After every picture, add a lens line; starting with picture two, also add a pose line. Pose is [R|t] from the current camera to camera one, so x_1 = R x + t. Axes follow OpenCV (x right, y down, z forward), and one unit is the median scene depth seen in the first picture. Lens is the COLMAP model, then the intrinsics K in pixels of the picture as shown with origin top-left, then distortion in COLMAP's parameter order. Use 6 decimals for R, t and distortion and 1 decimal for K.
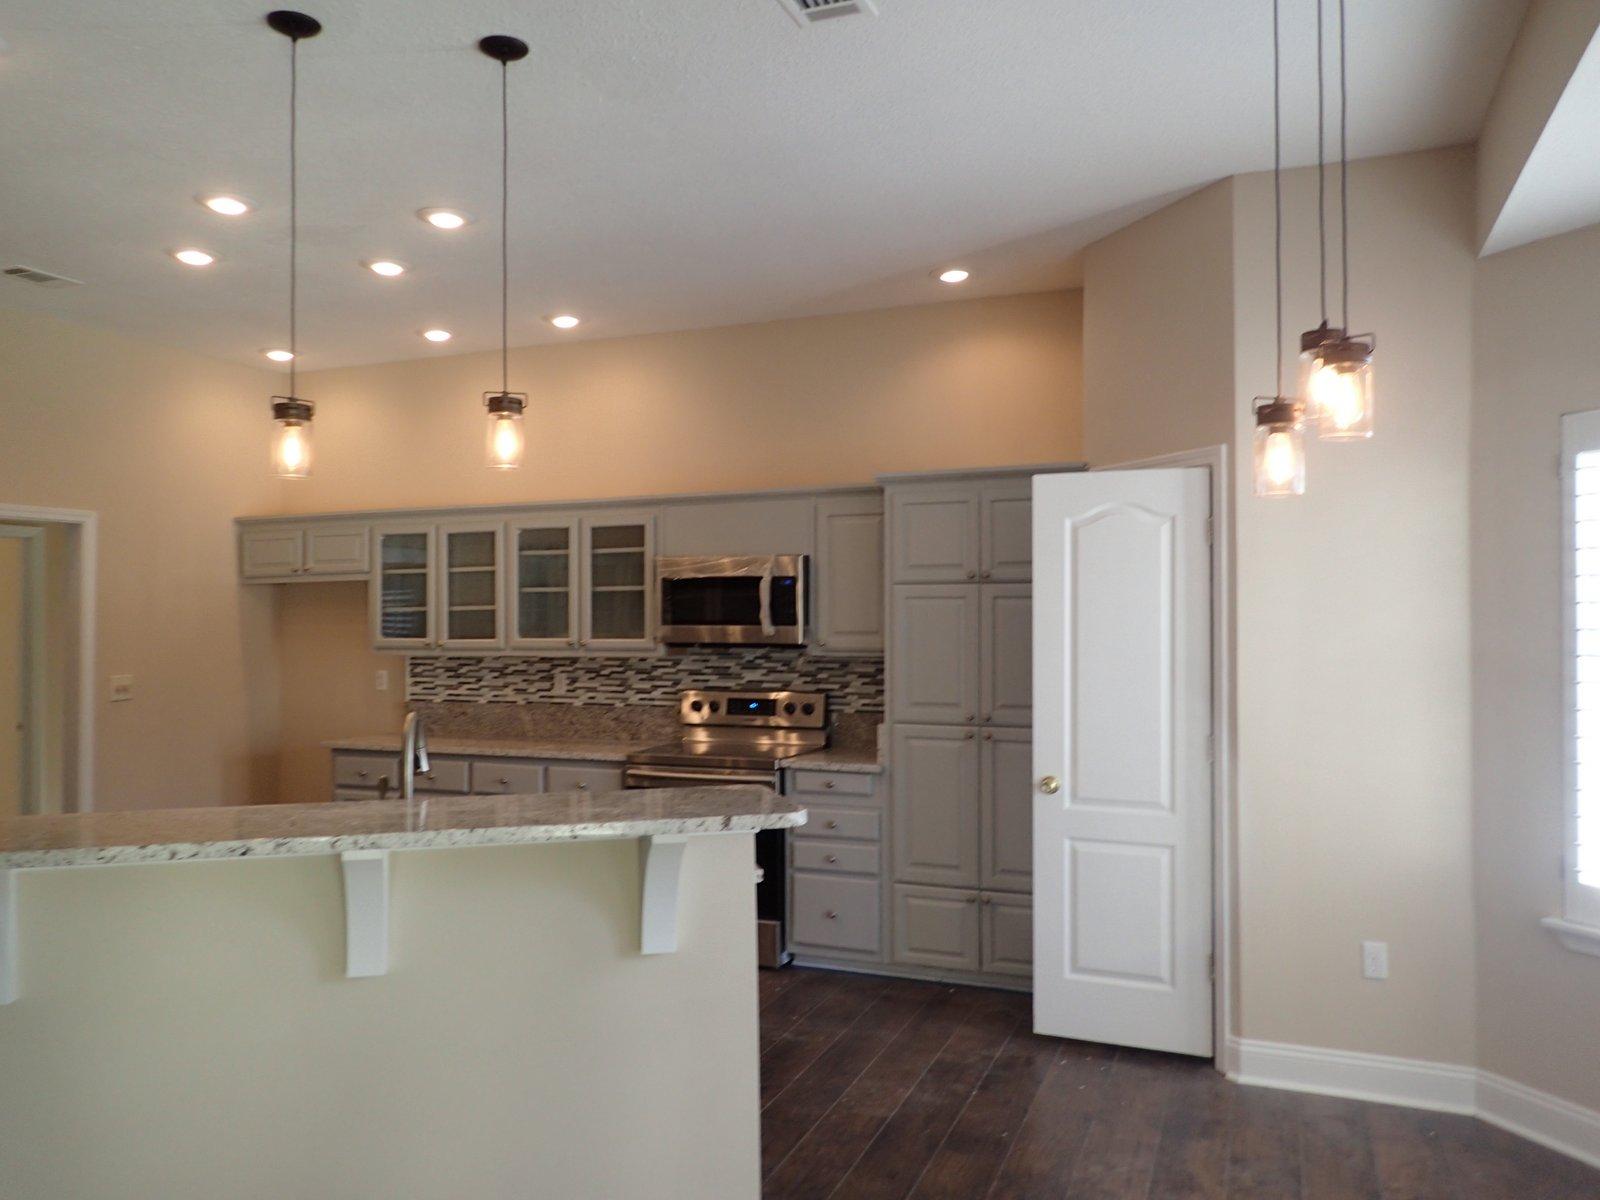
lens RADIAL K [[1173.9, 0, 800.0], [0, 1173.9, 600.0], [0, 0, 1]] dist [-0.006942, 0.000748]
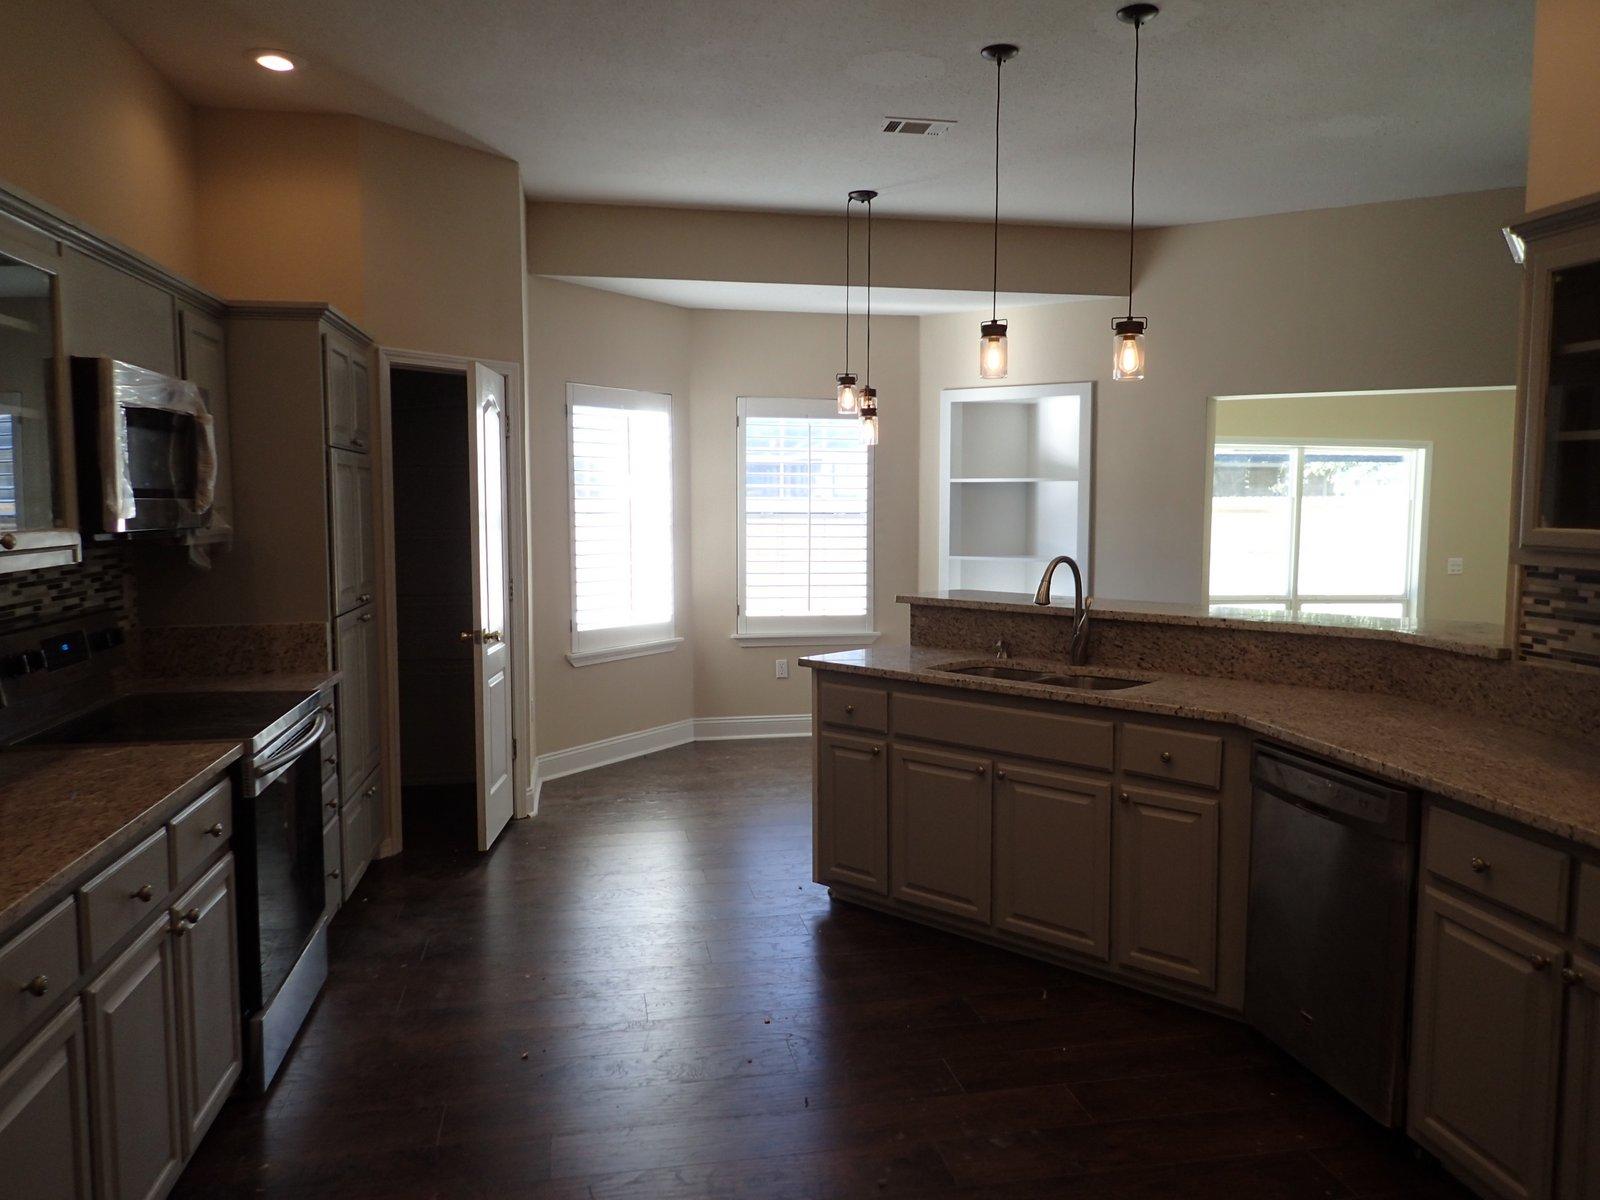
lens RADIAL K [[1173.9, 0, 800.0], [0, 1173.9, 600.0], [0, 0, 1]] dist [-0.006942, 0.000748]
pose [[-0.529526, -0.072580, 0.845183, -0.780404], [-0.013372, 0.996923, 0.077233, 0.024793], [-0.848188, 0.029595, -0.528867, 1.155049]]
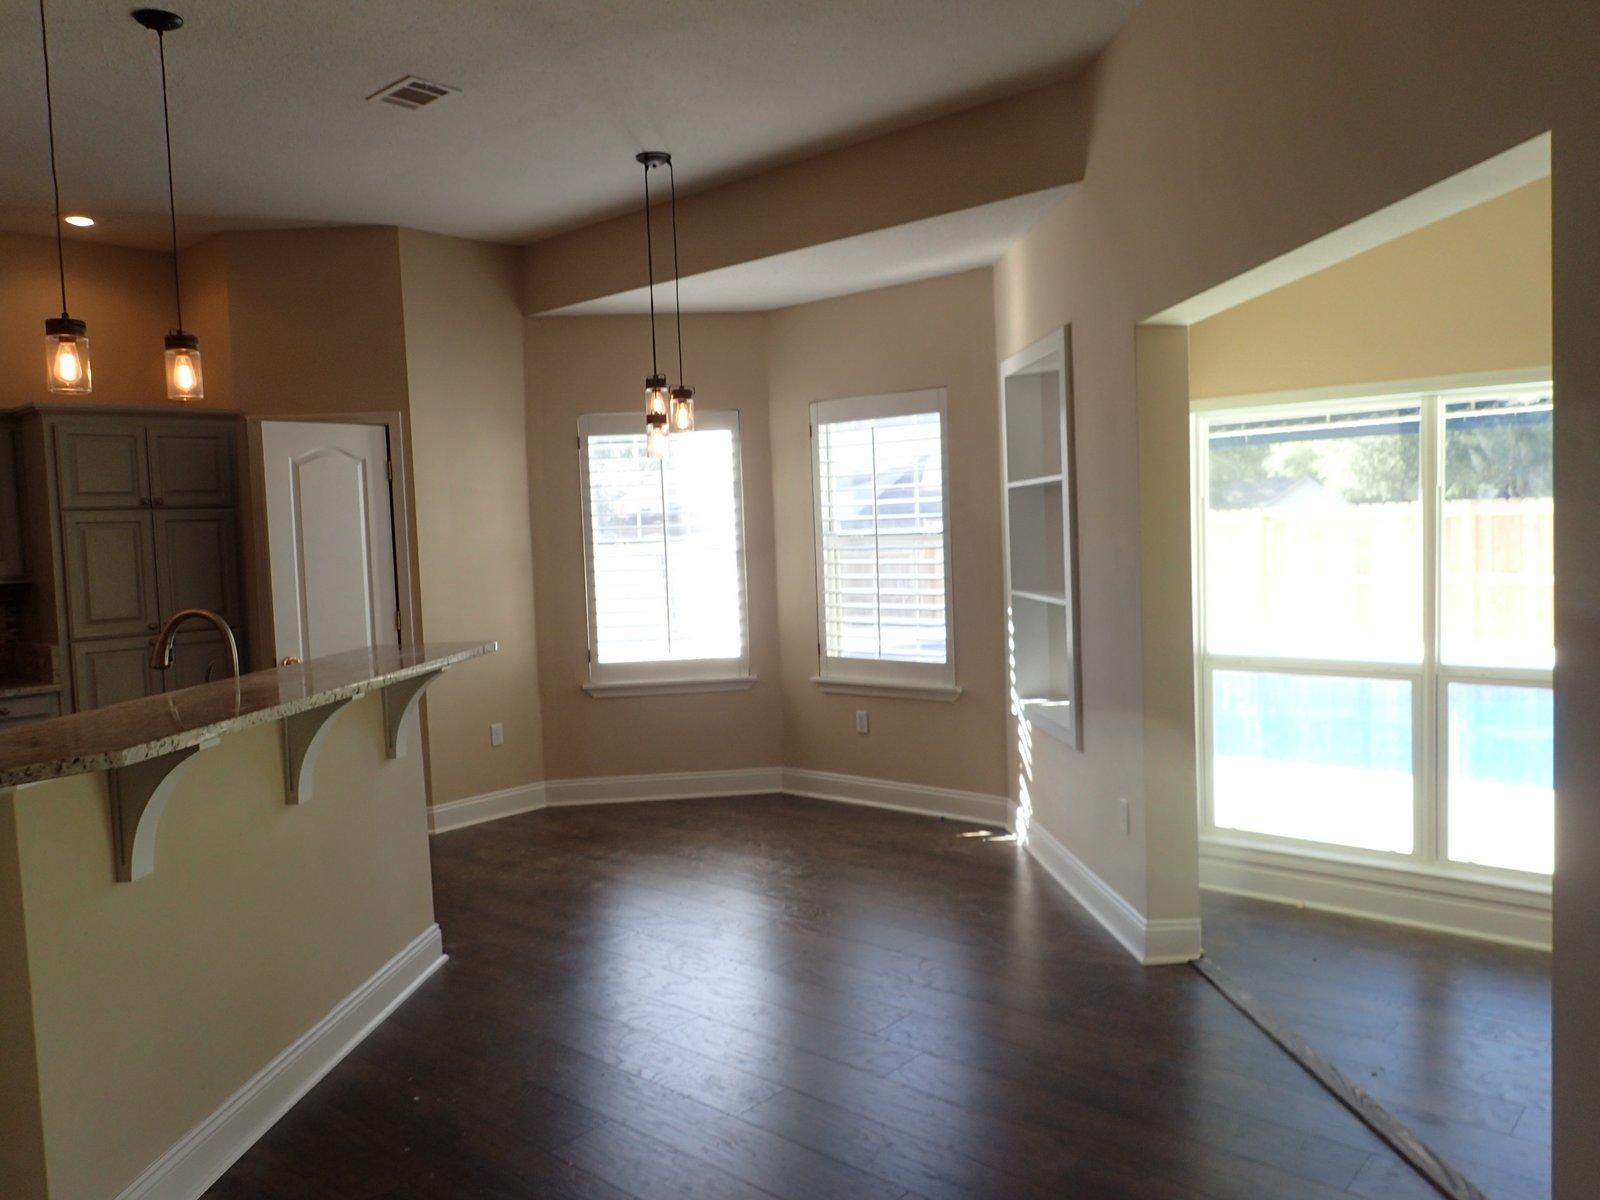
lens RADIAL K [[1173.9, 0, 800.0], [0, 1173.9, 600.0], [0, 0, 1]] dist [-0.006942, 0.000748]
pose [[0.326975, -0.071239, 0.942344, -0.695125], [0.026207, 0.997455, 0.066312, 0.014421], [-0.944670, 0.003013, 0.328009, 0.038113]]
